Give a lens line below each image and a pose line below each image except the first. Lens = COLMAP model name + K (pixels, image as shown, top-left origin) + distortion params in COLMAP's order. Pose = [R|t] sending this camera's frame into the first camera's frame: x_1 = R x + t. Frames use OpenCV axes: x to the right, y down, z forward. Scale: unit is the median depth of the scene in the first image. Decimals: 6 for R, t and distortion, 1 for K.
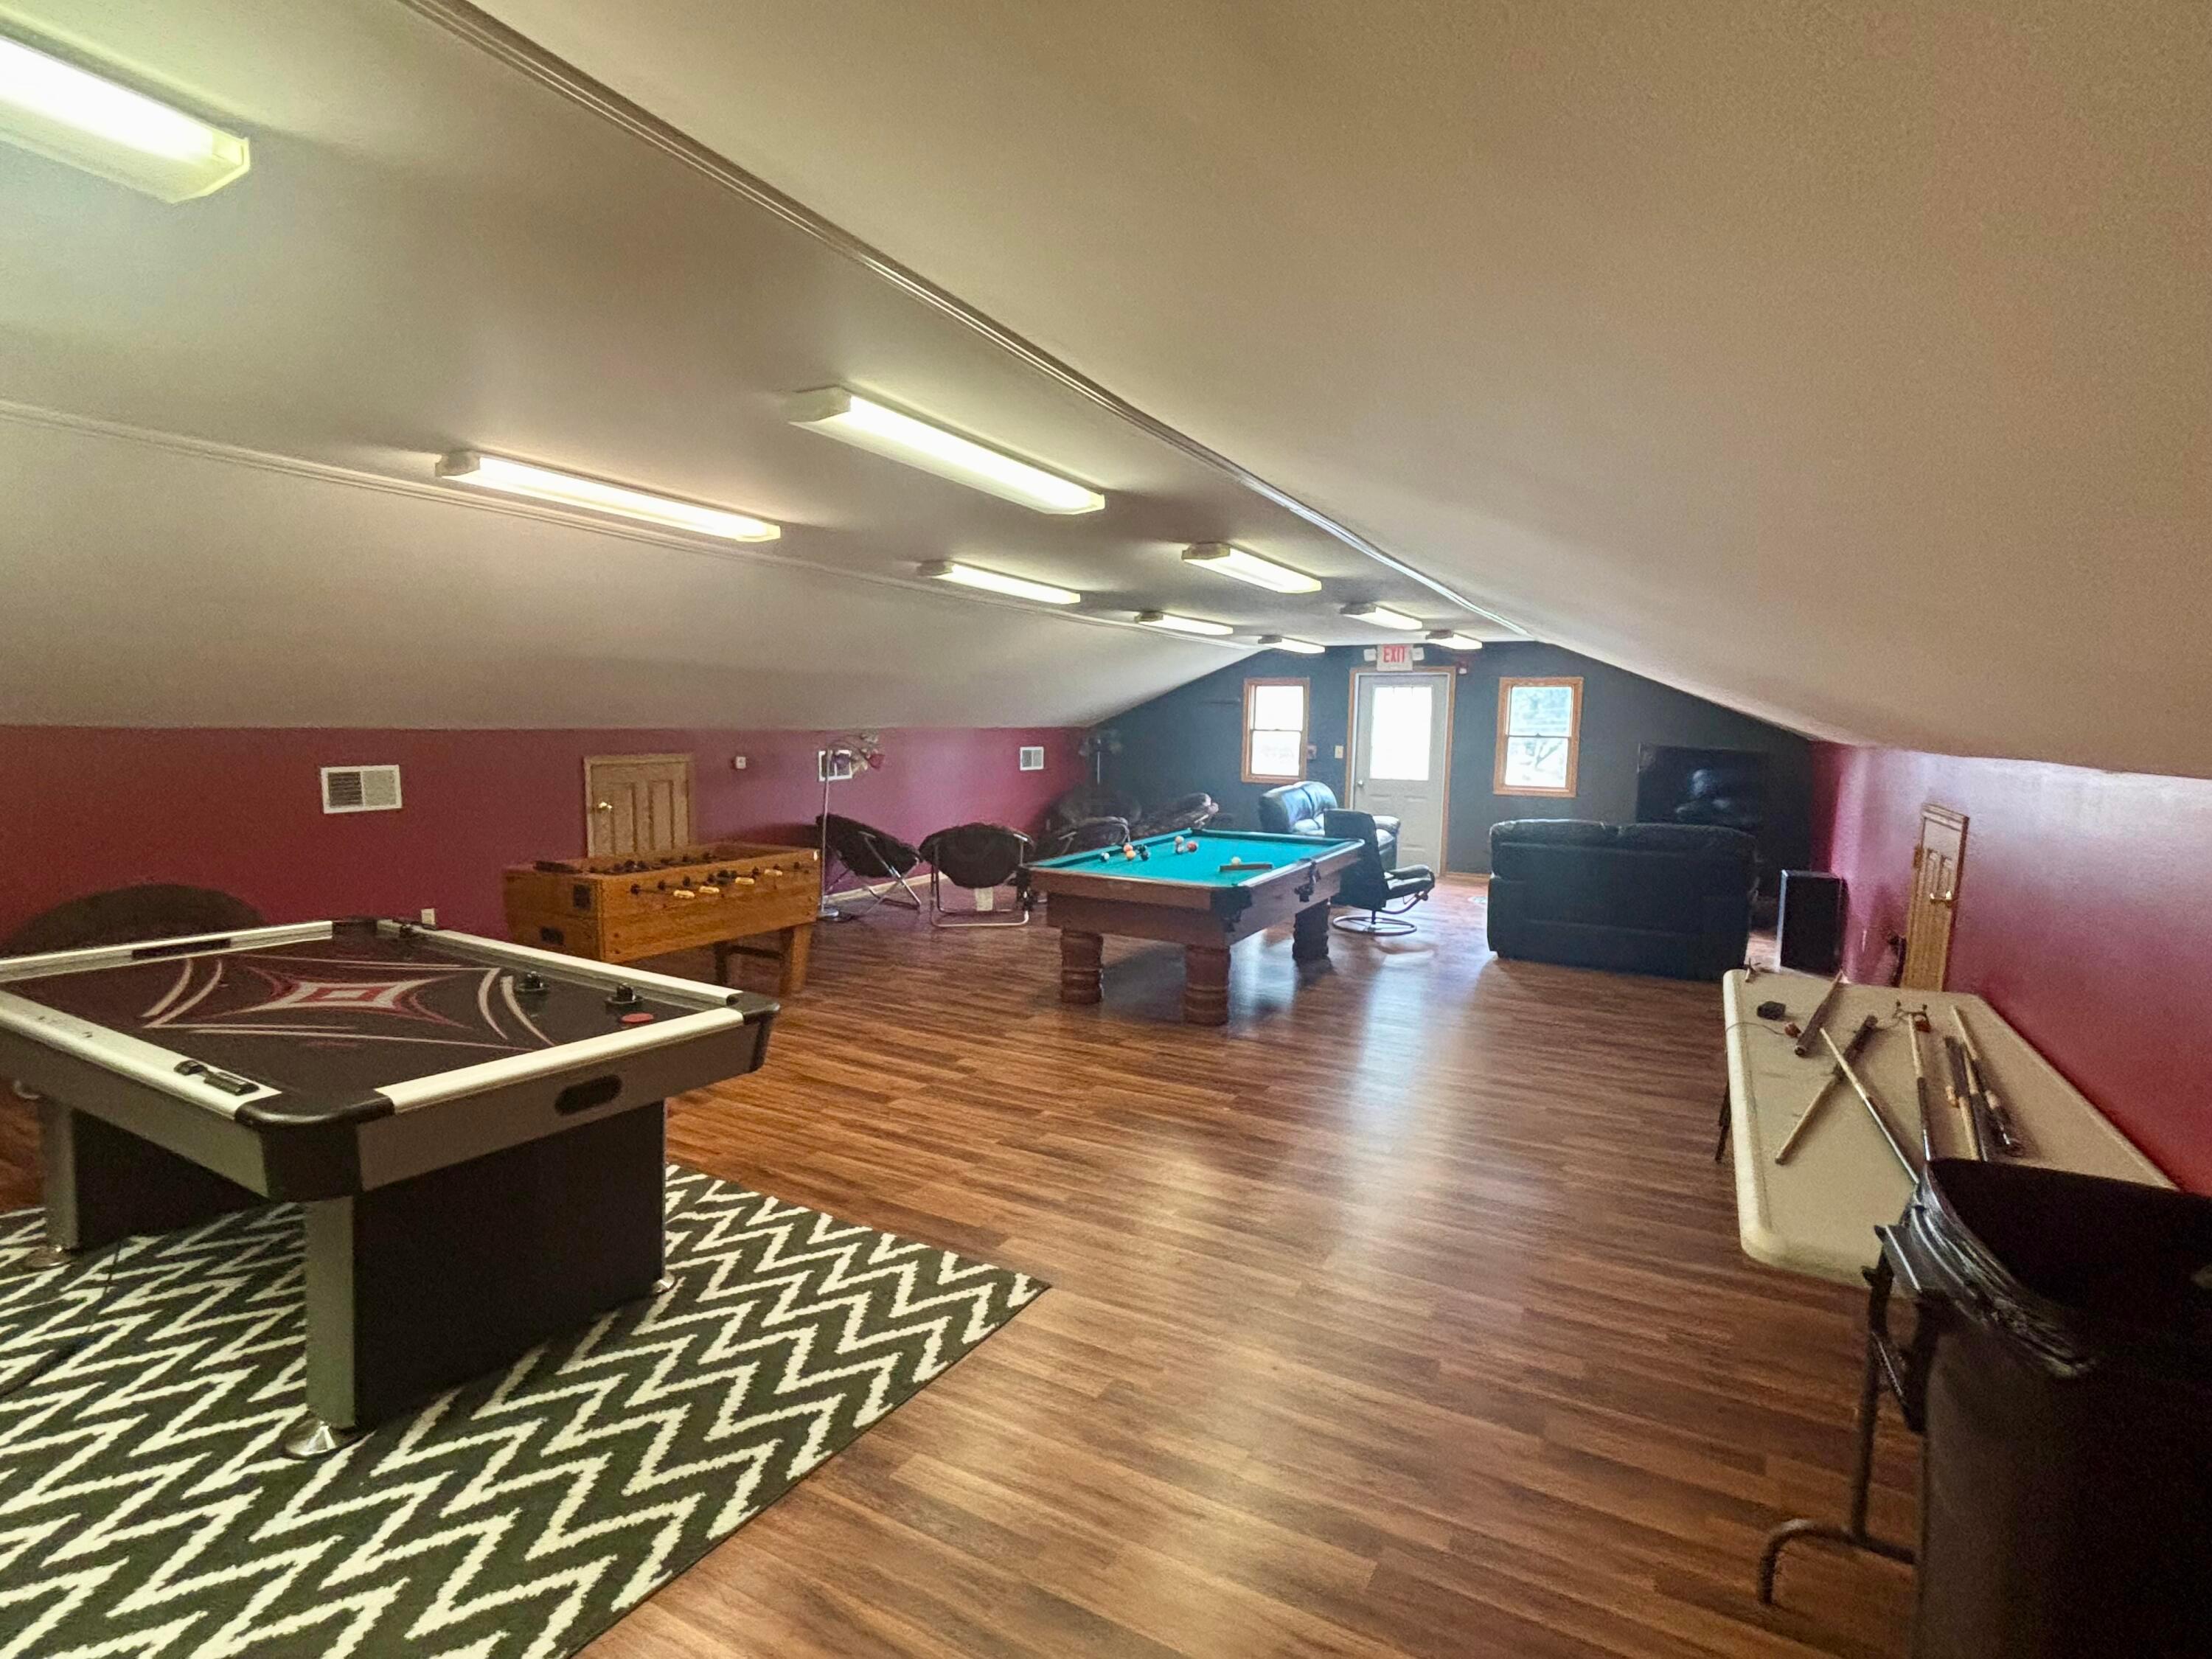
lens RADIAL K [[1068.0, 0, 1106.0], [0, 1068.0, 829.5], [0, 0, 1]] dist [0.013906, 0.000734]
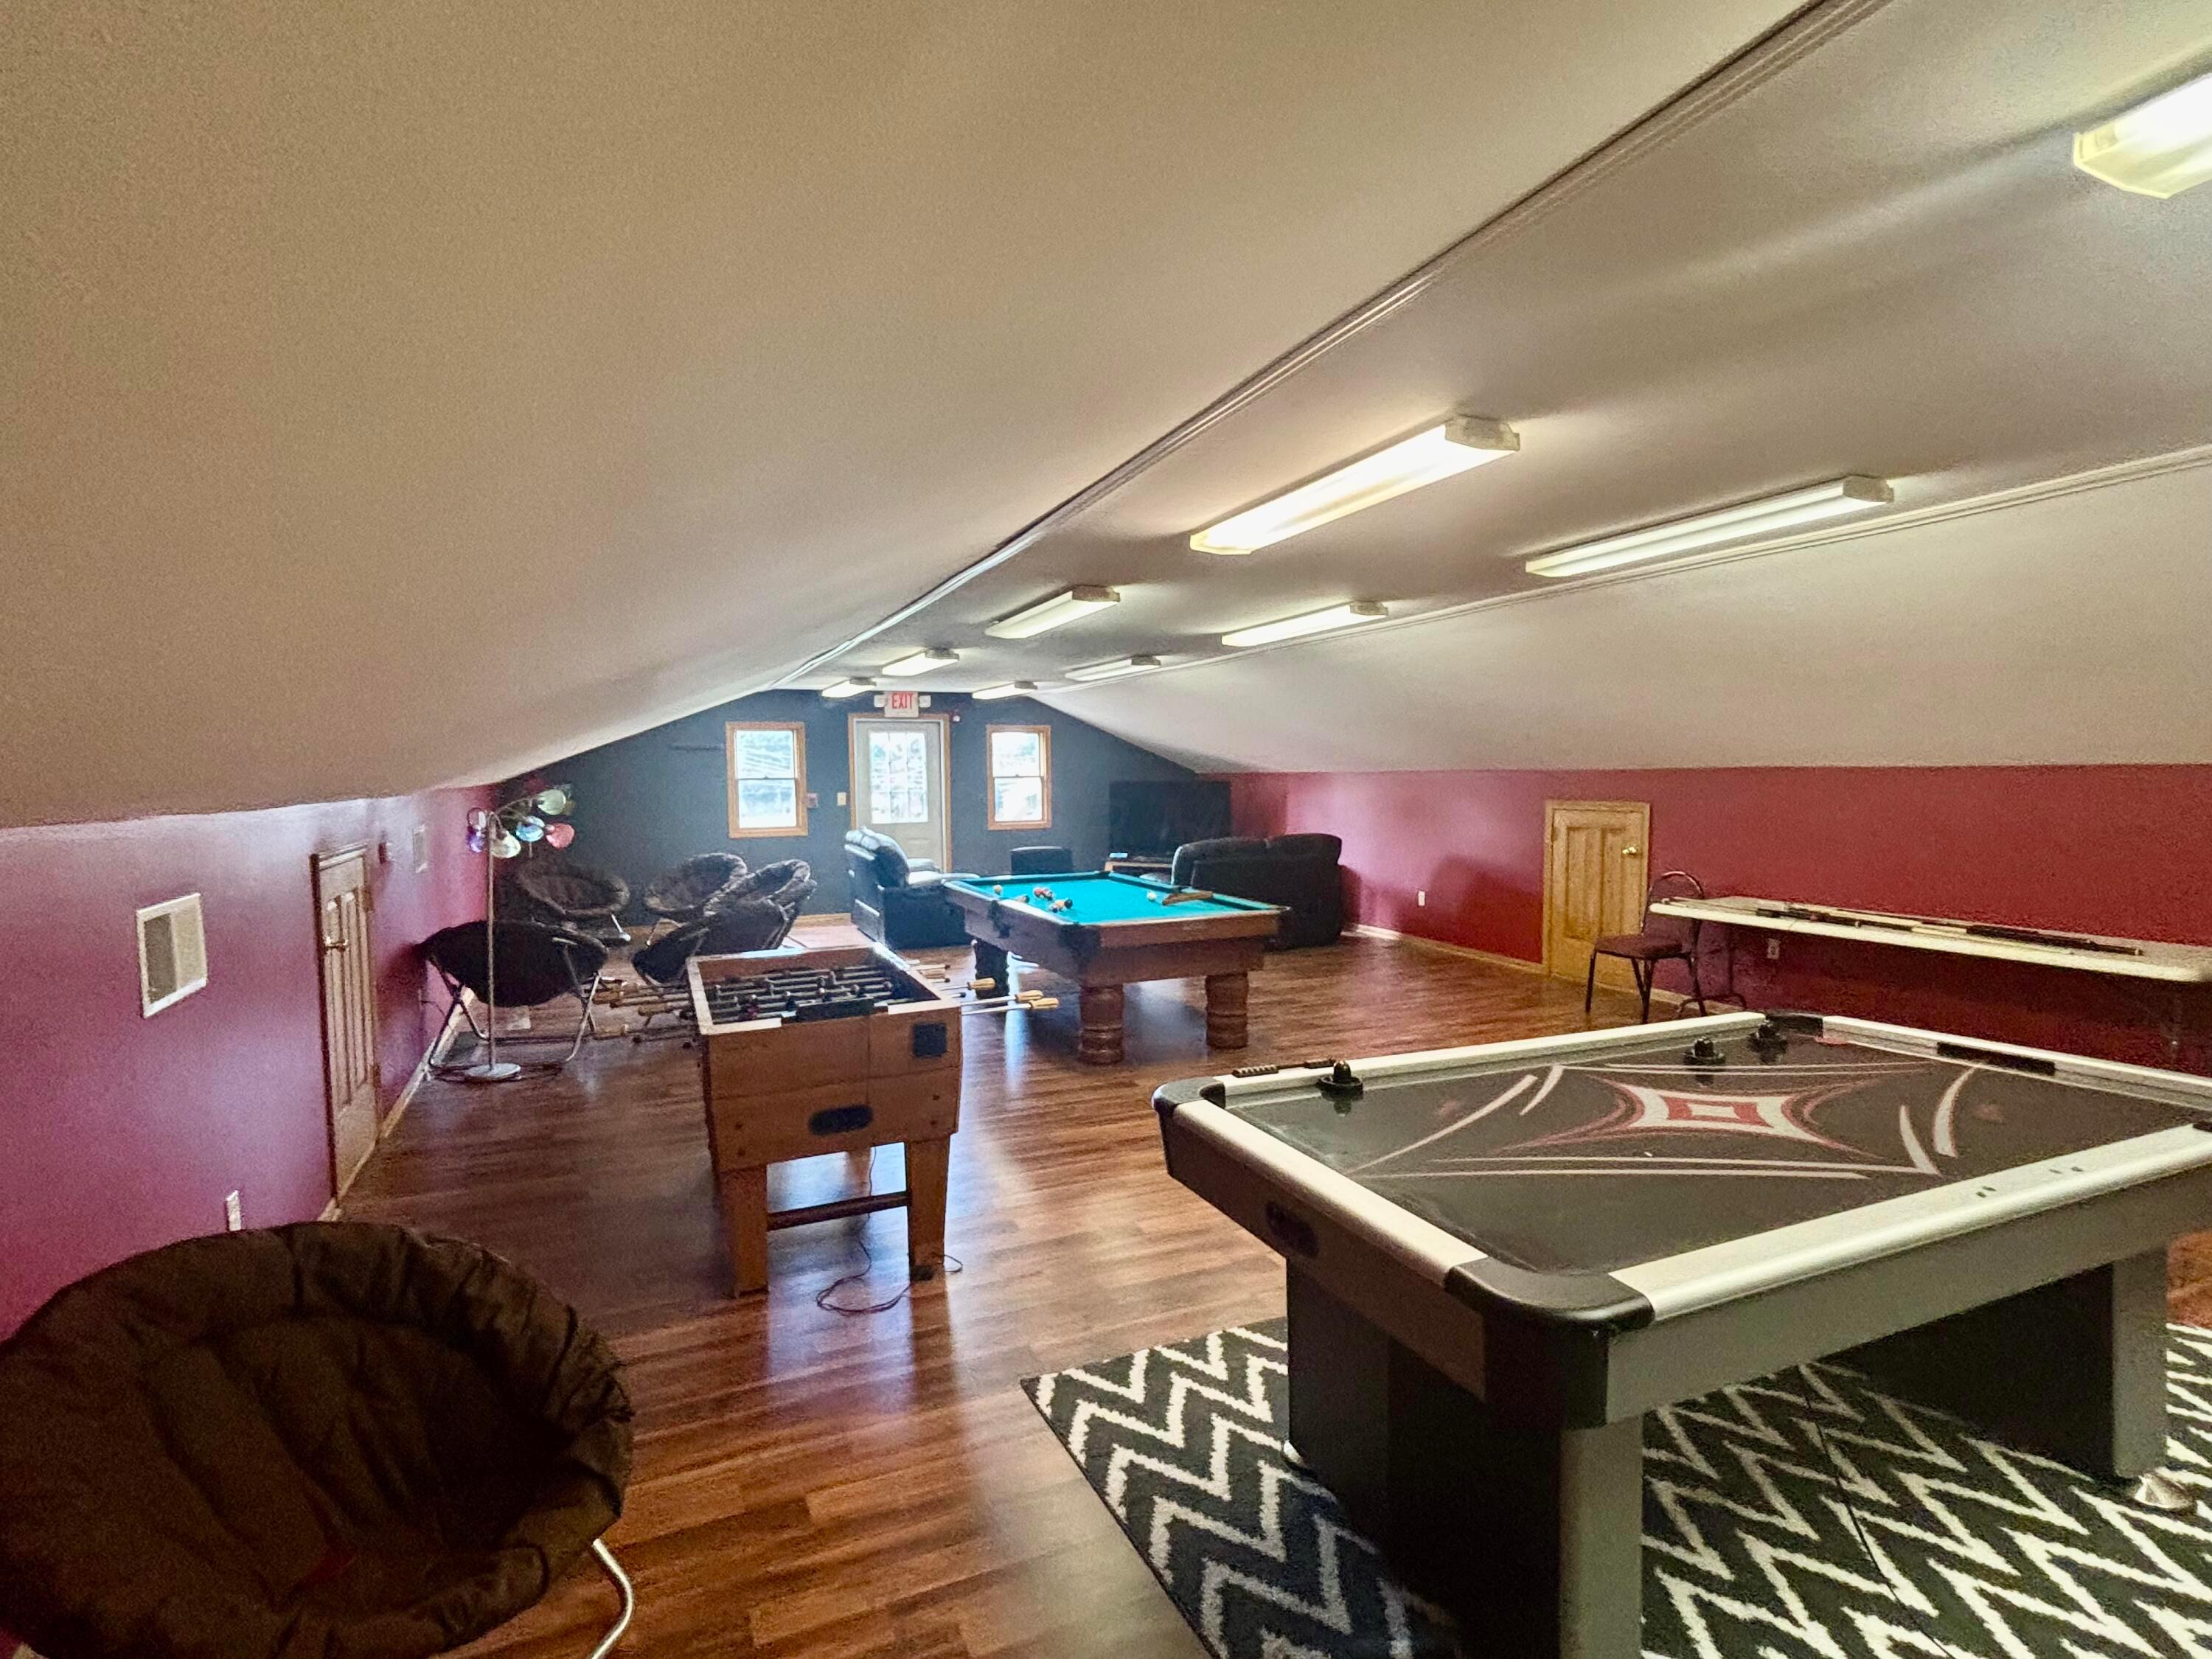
lens RADIAL K [[1068.0, 0, 1106.0], [0, 1068.0, 829.5], [0, 0, 1]] dist [0.013906, 0.000734]
pose [[0.623708, -0.066714, 0.778805, -0.424527], [0.102085, 0.994770, 0.003459, -0.026119], [-0.774963, 0.077347, 0.627256, 0.224635]]
